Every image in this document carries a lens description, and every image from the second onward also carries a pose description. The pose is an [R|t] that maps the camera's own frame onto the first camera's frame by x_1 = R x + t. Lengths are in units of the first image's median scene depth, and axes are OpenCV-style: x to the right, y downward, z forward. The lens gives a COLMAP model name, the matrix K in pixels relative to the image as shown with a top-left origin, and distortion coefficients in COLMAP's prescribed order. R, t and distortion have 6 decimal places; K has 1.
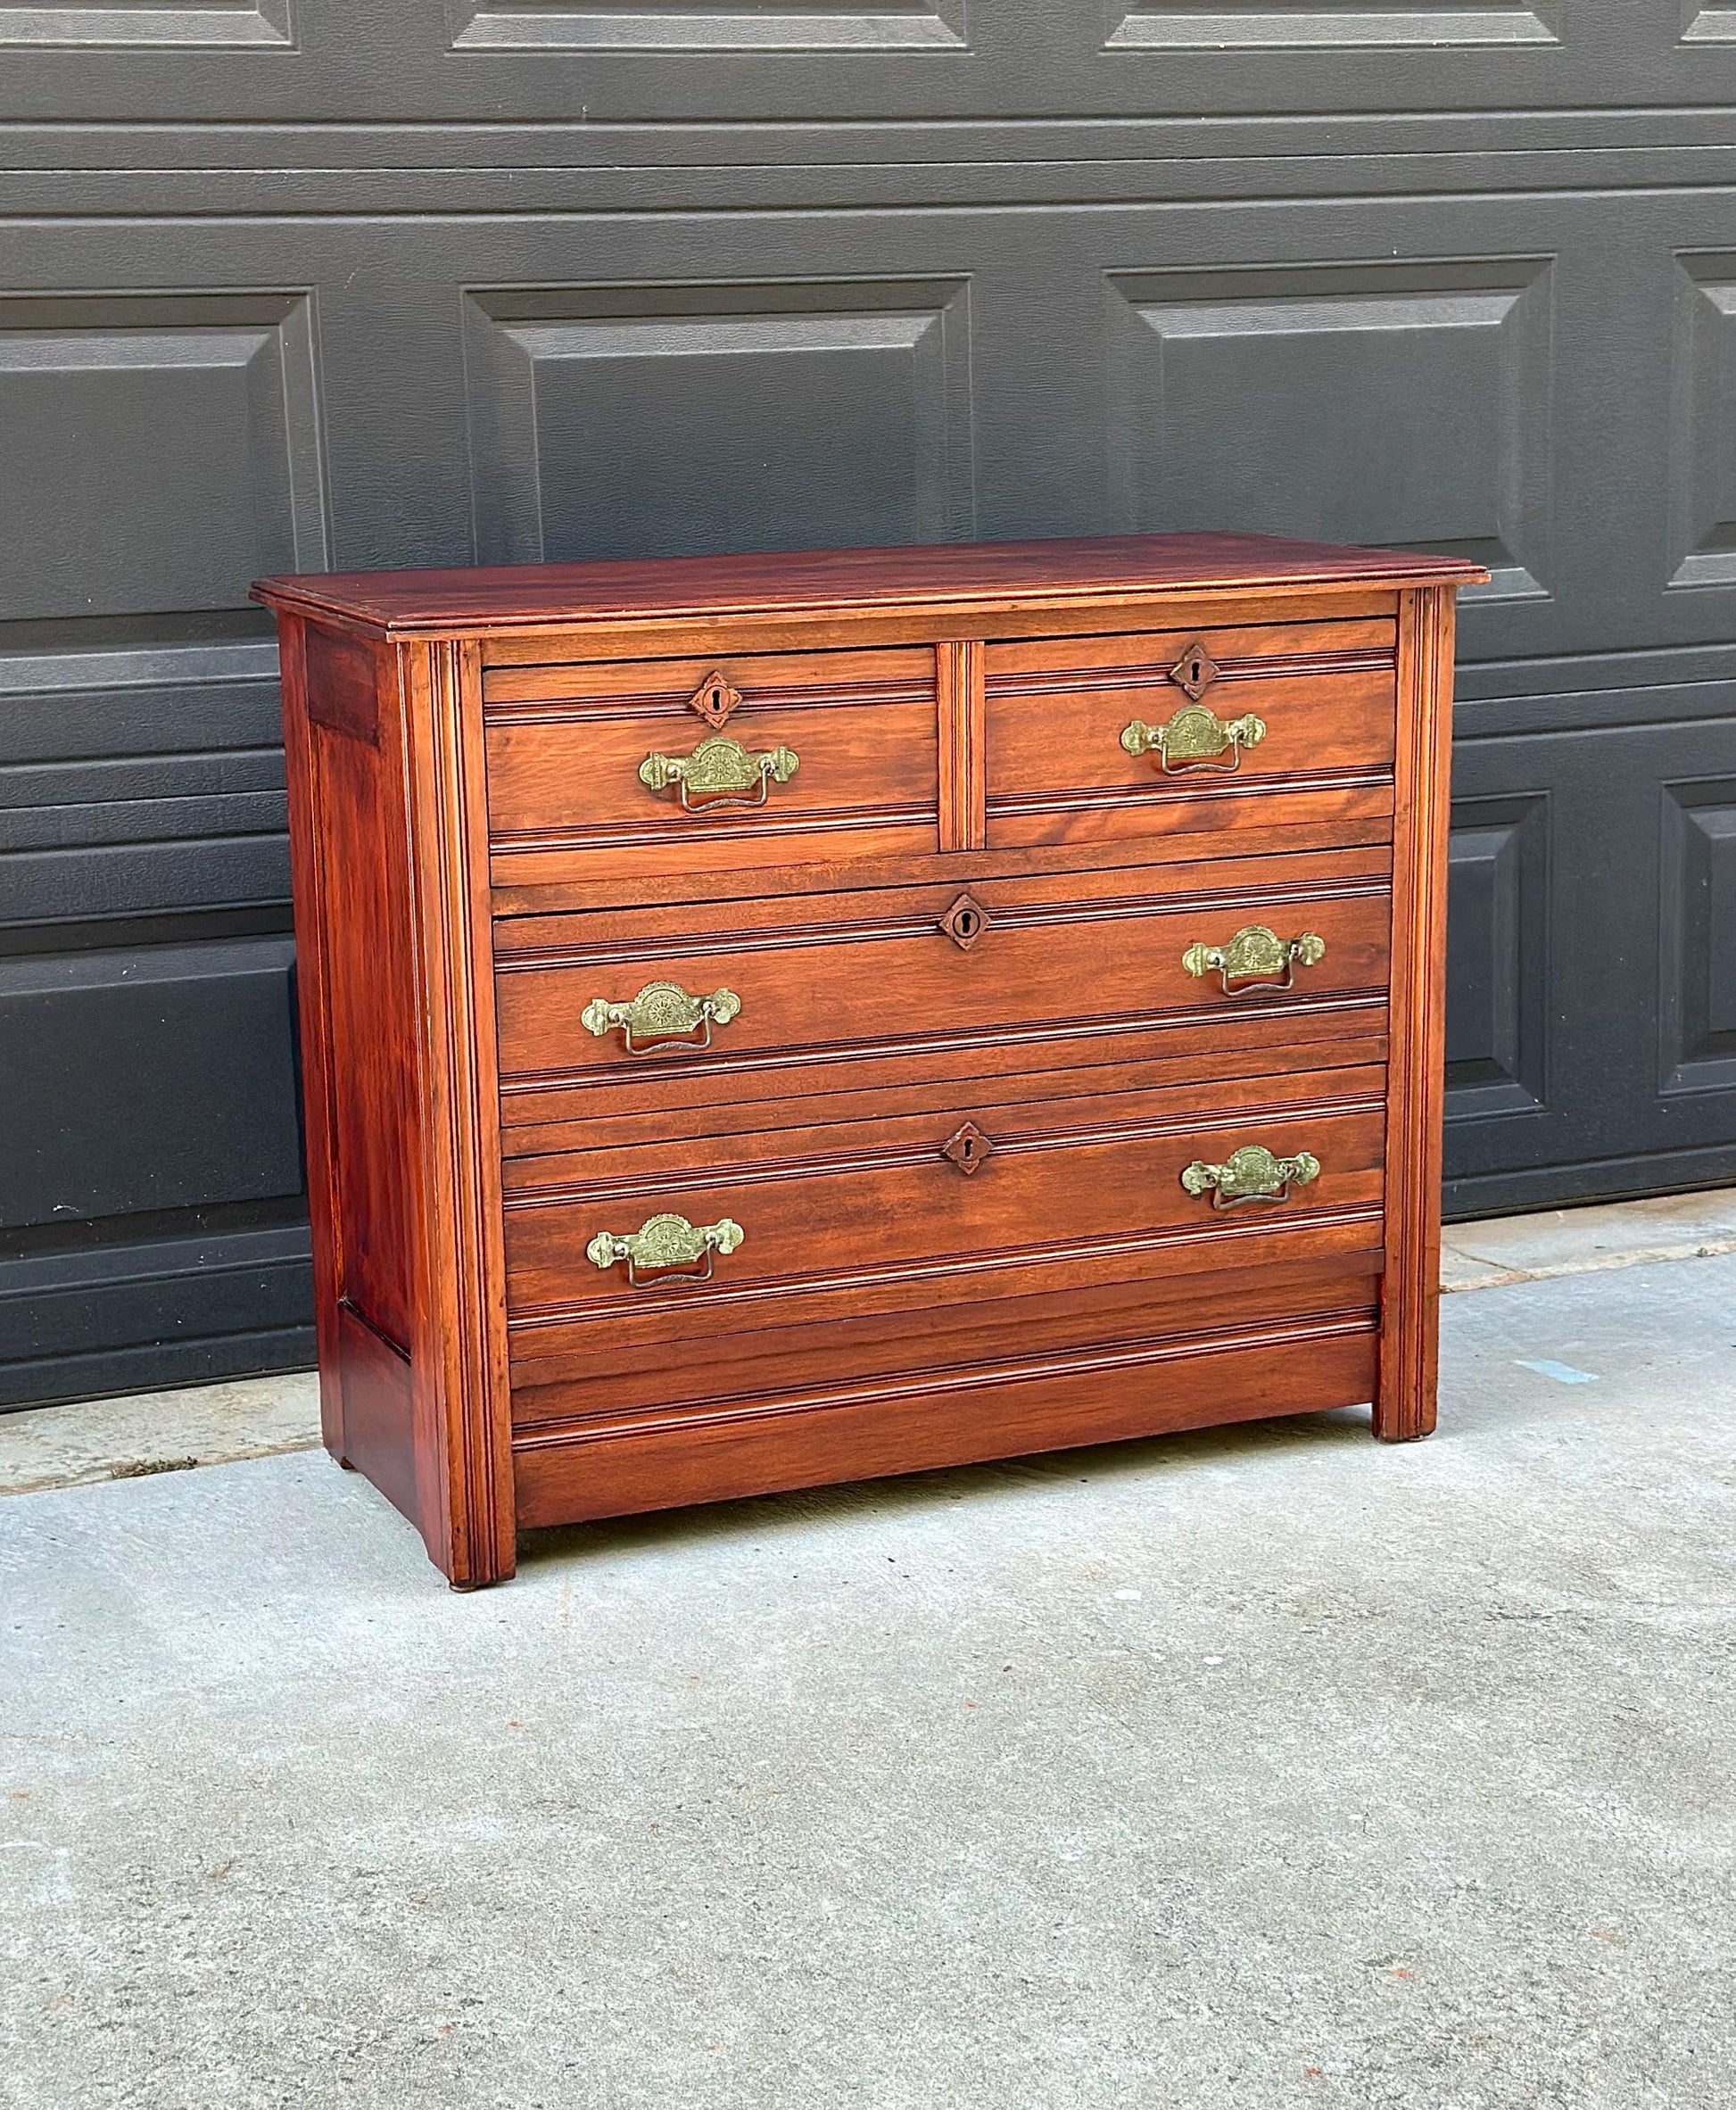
lens RADIAL K [[3674.3, 0, 829.6], [0, 3674.3, 1105.4], [0, 0, 1]] dist [0.180923, -0.254991]
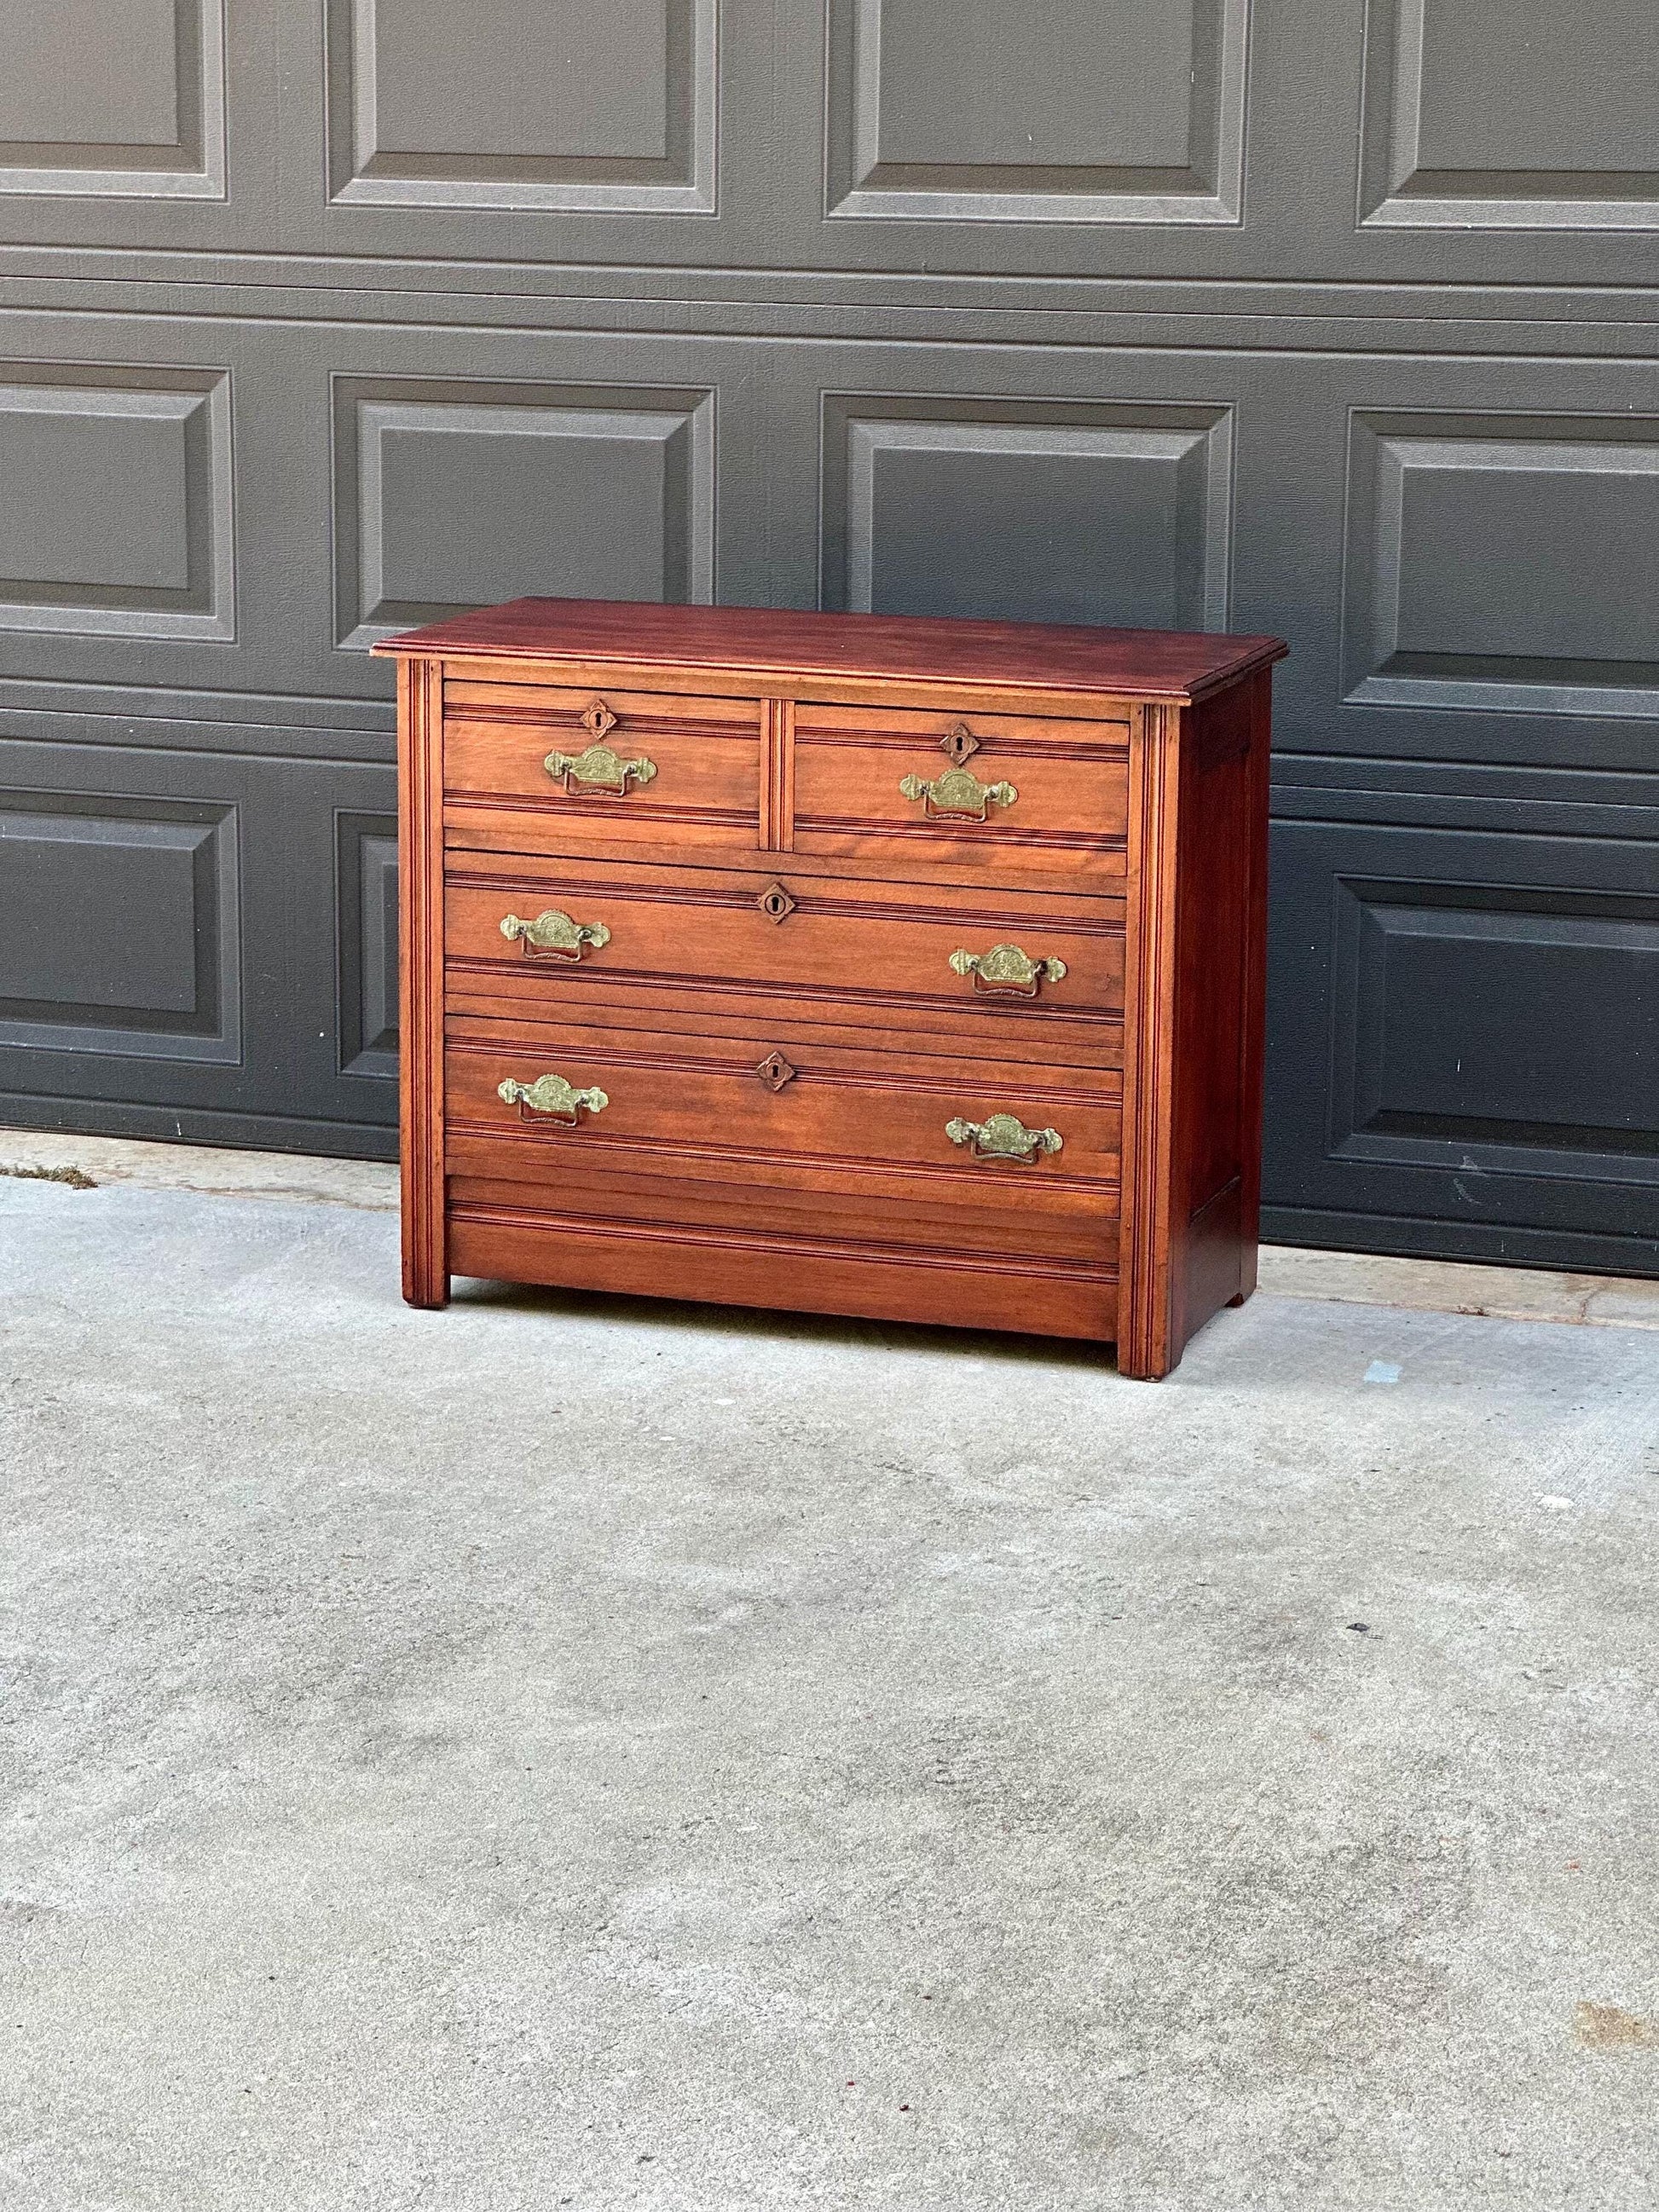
lens RADIAL K [[4935.8, 0, 857.7], [0, 4935.8, 1070.6], [0, 0, 1]] dist [-0.329975, 9.194383]
pose [[0.750714, 0.168250, -0.638843, 1.218924], [-0.168403, 0.983816, 0.061211, -0.104691], [0.638802, 0.061631, 0.766898, -0.365830]]
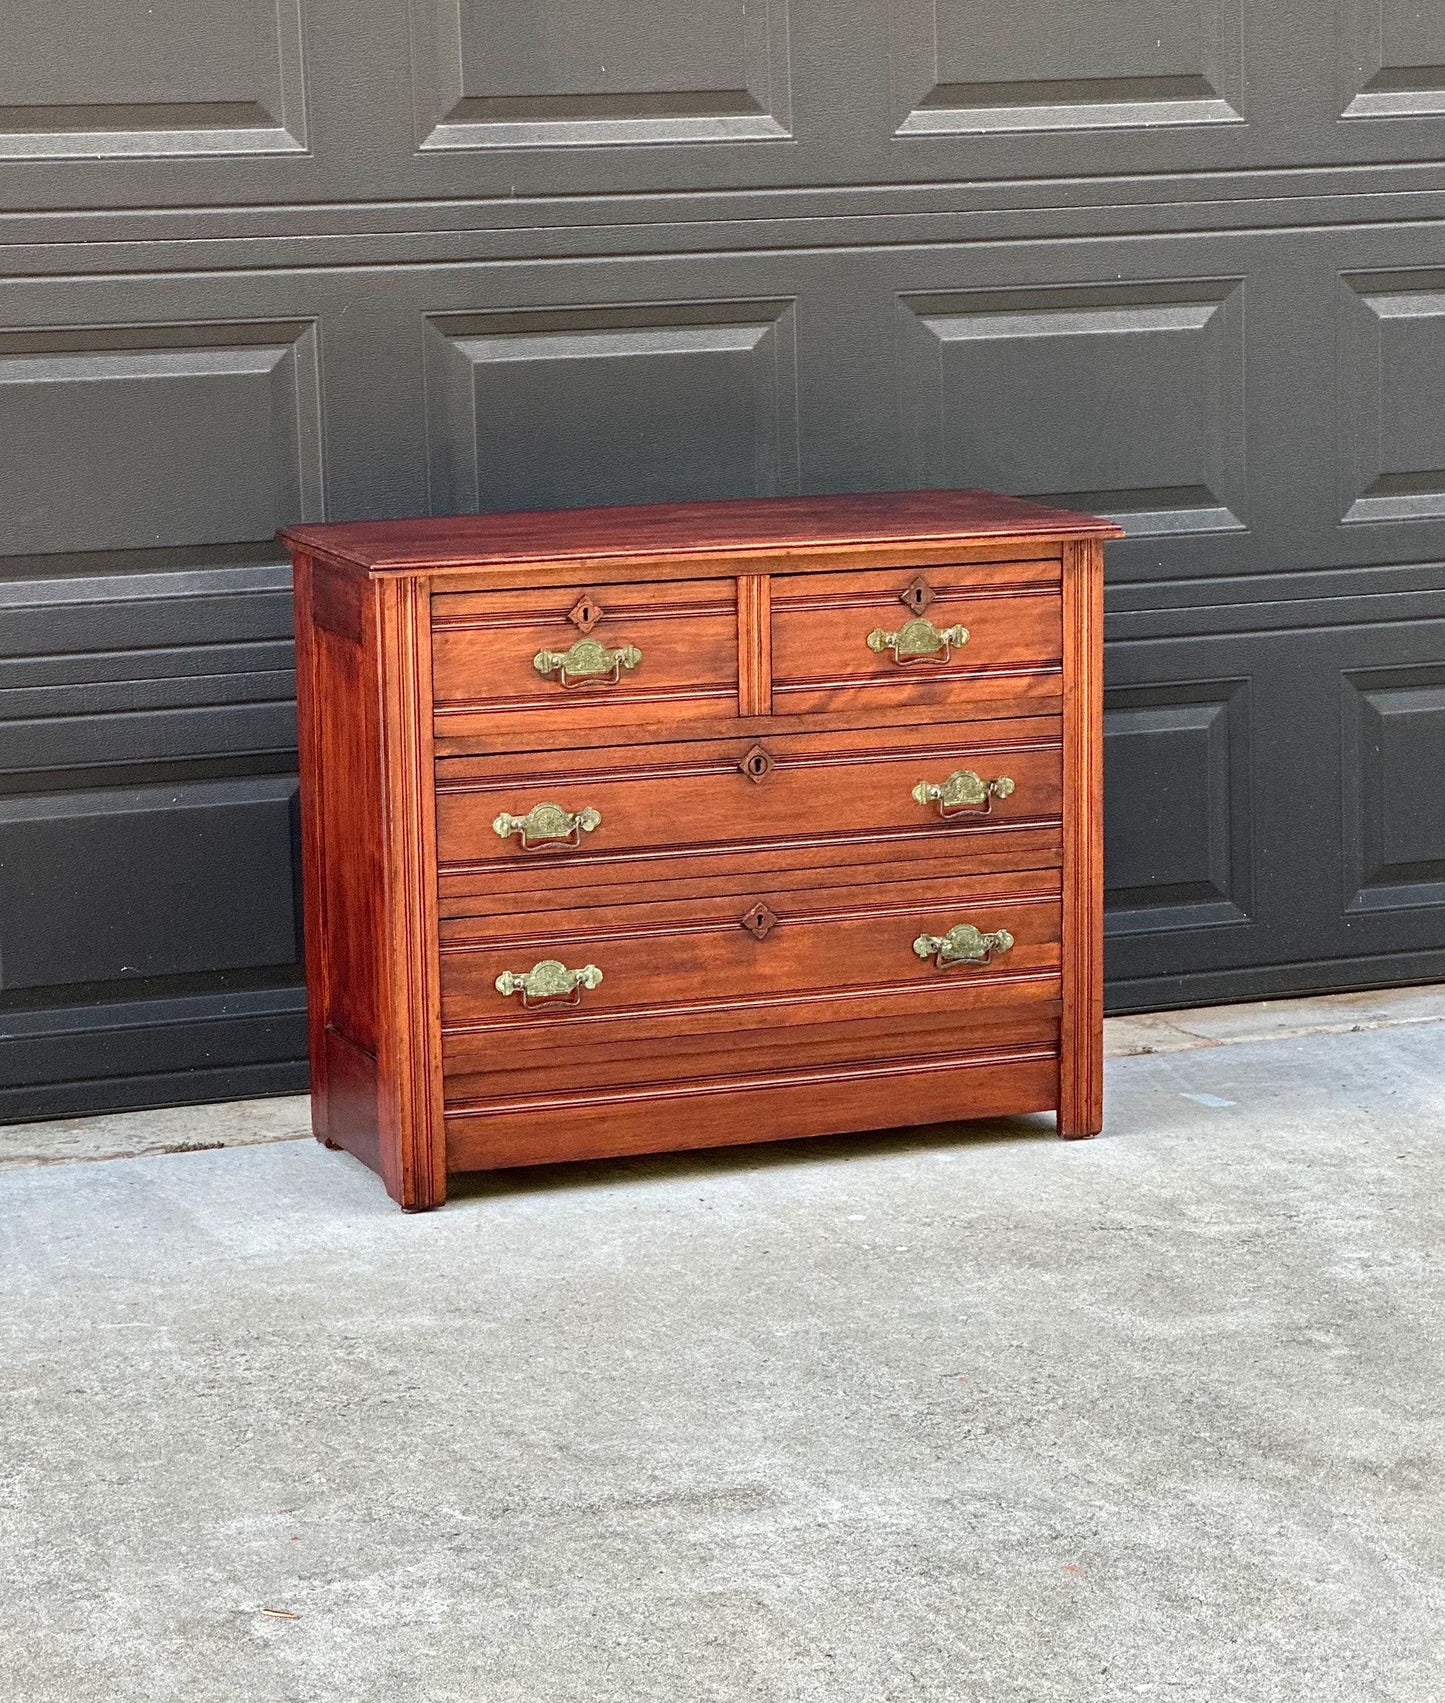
lens RADIAL K [[4705.0, 0, 722.5], [0, 4705.0, 851.5], [0, 0, 1]] dist [-0.436978, 12.060154]
pose [[0.999358, 0.009340, -0.034587, 0.087343], [-0.010763, 0.999094, -0.041165, 0.061283], [0.034172, 0.041510, 0.998554, -0.858126]]
